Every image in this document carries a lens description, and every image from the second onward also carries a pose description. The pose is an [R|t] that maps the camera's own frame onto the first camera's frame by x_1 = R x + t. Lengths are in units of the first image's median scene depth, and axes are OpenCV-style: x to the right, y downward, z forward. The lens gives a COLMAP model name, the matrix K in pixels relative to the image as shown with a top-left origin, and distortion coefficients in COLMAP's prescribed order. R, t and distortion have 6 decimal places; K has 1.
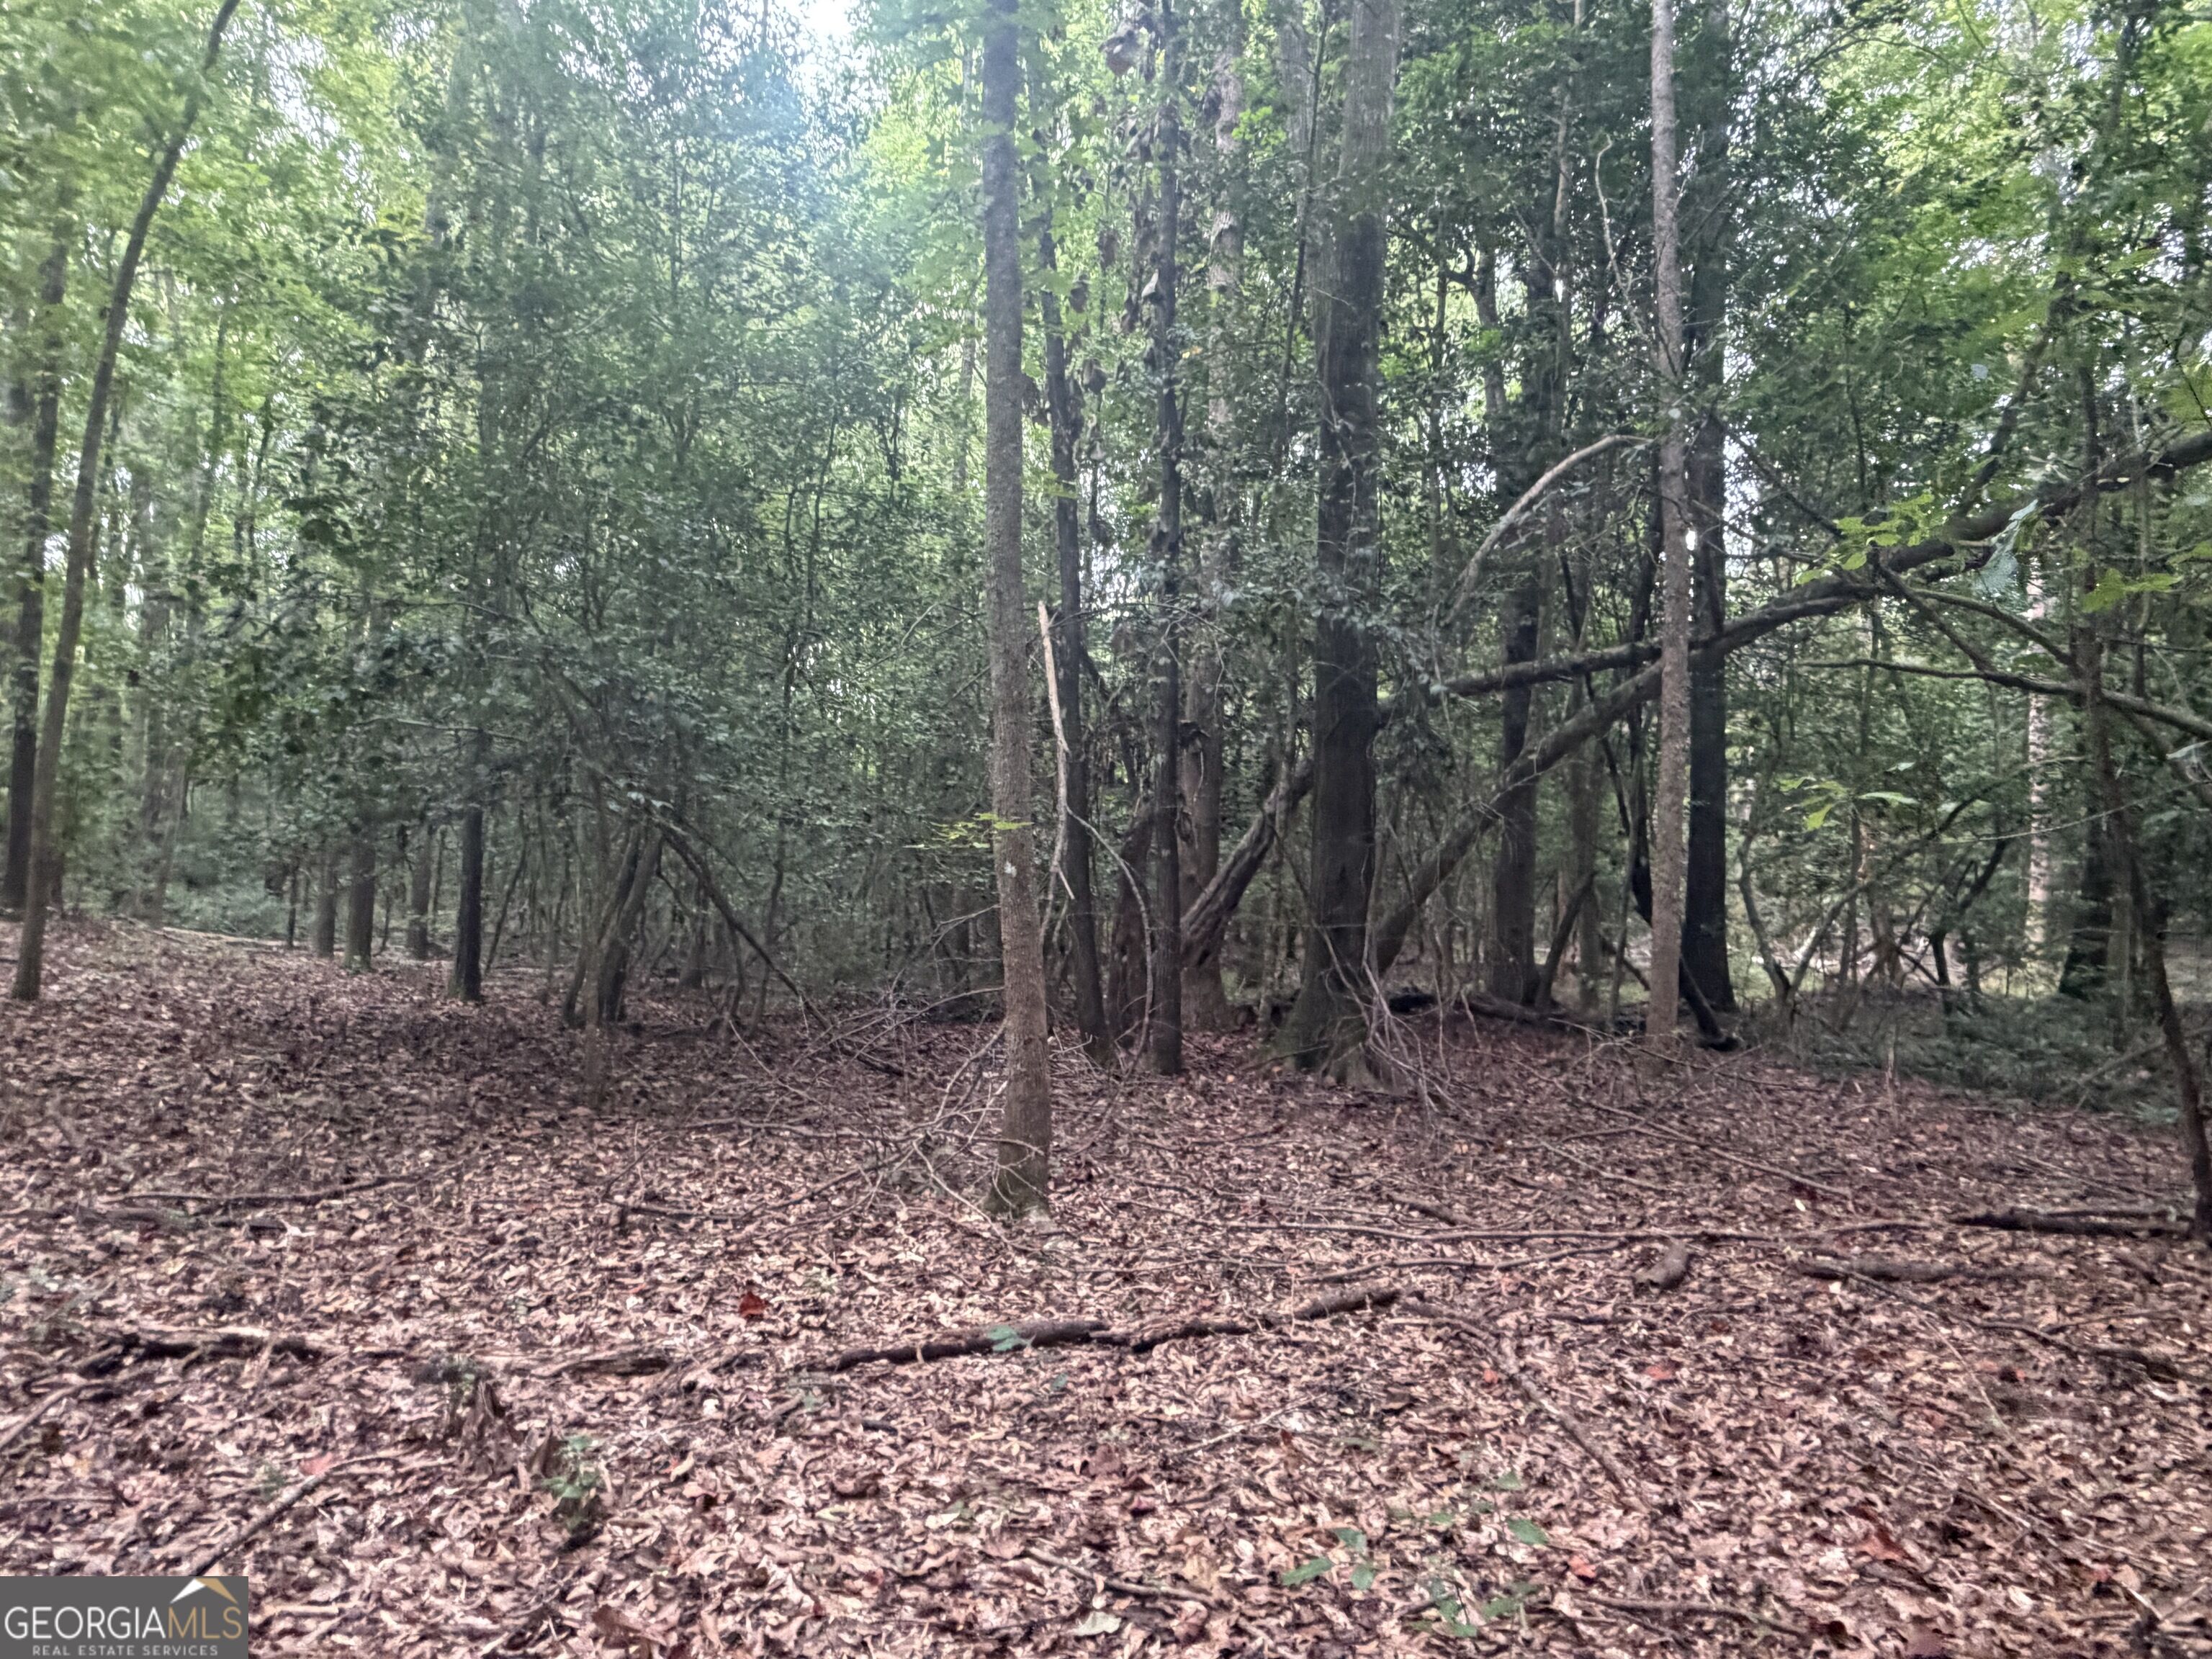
lens RADIAL K [[1281.8, 0, 1110.1], [0, 1281.8, 831.4], [0, 0, 1]] dist [0.006581, 0.002067]
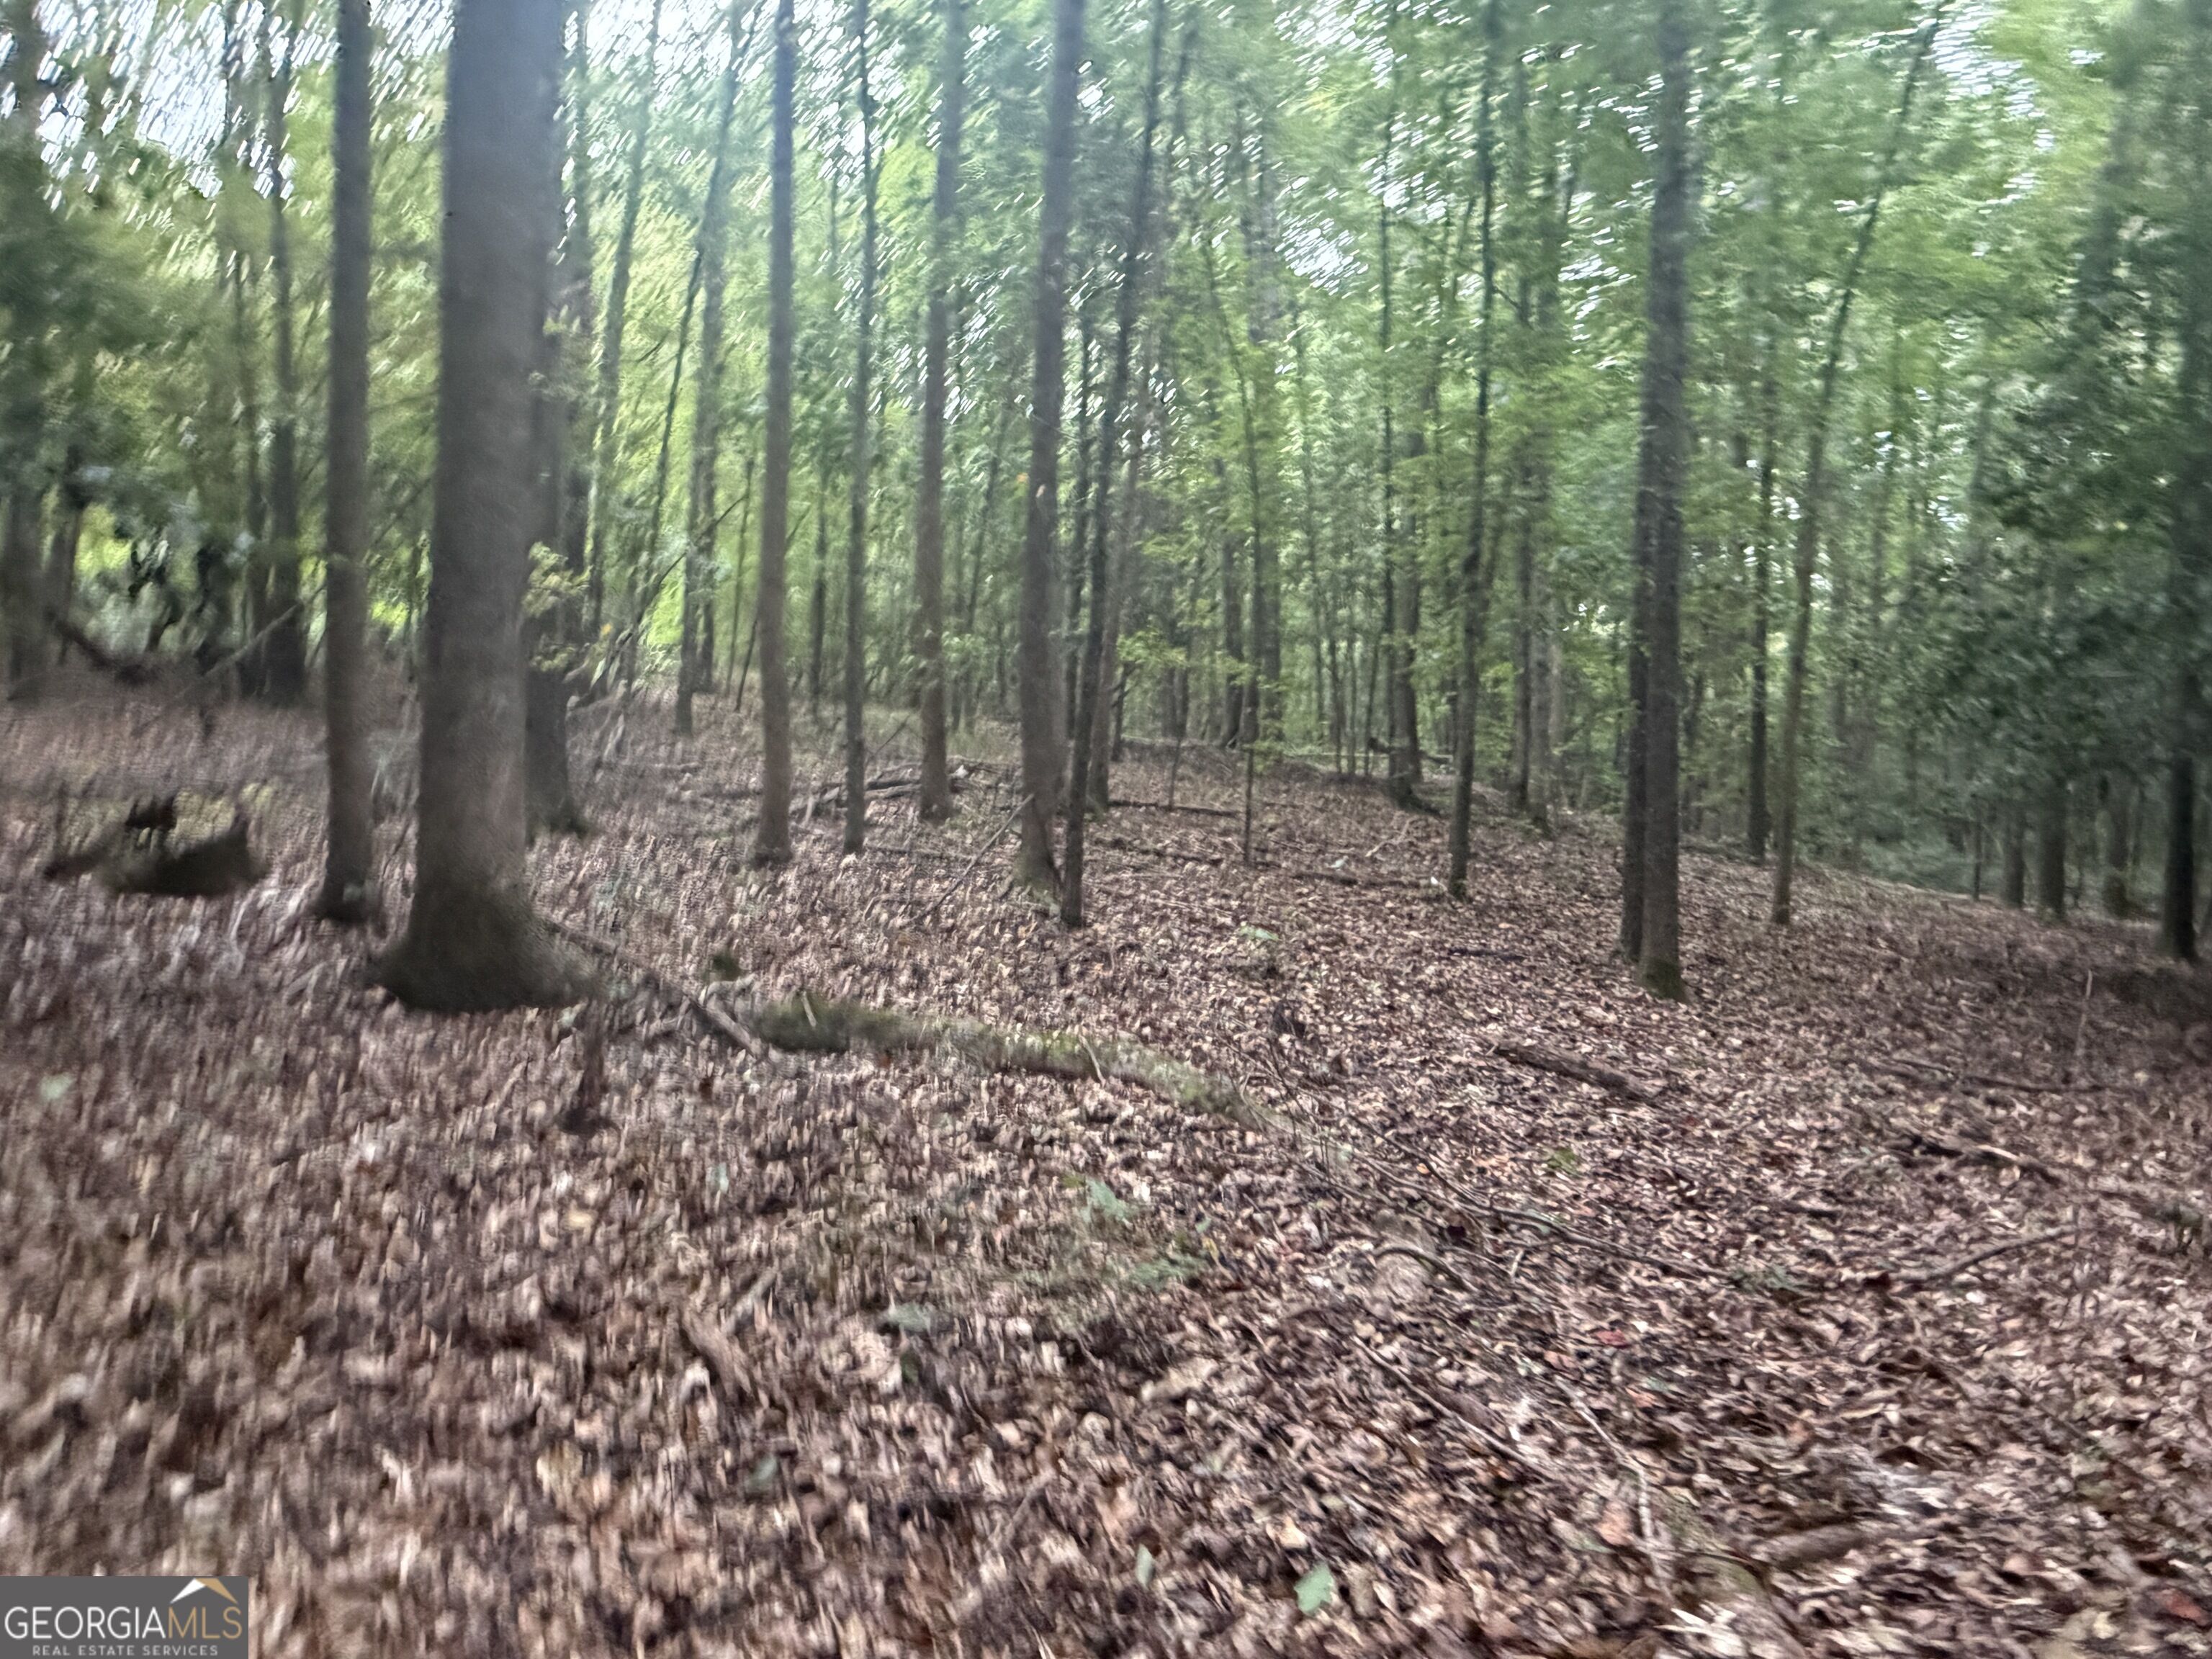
lens RADIAL K [[1281.8, 0, 1111.0], [0, 1281.8, 825.7], [0, 0, 1]] dist [0.006581, 0.002067]
pose [[0.405123, -0.006248, -0.914241, 0.128939], [0.032029, 0.999460, 0.007363, 0.003178], [0.913701, -0.032265, 0.405104, -0.263812]]
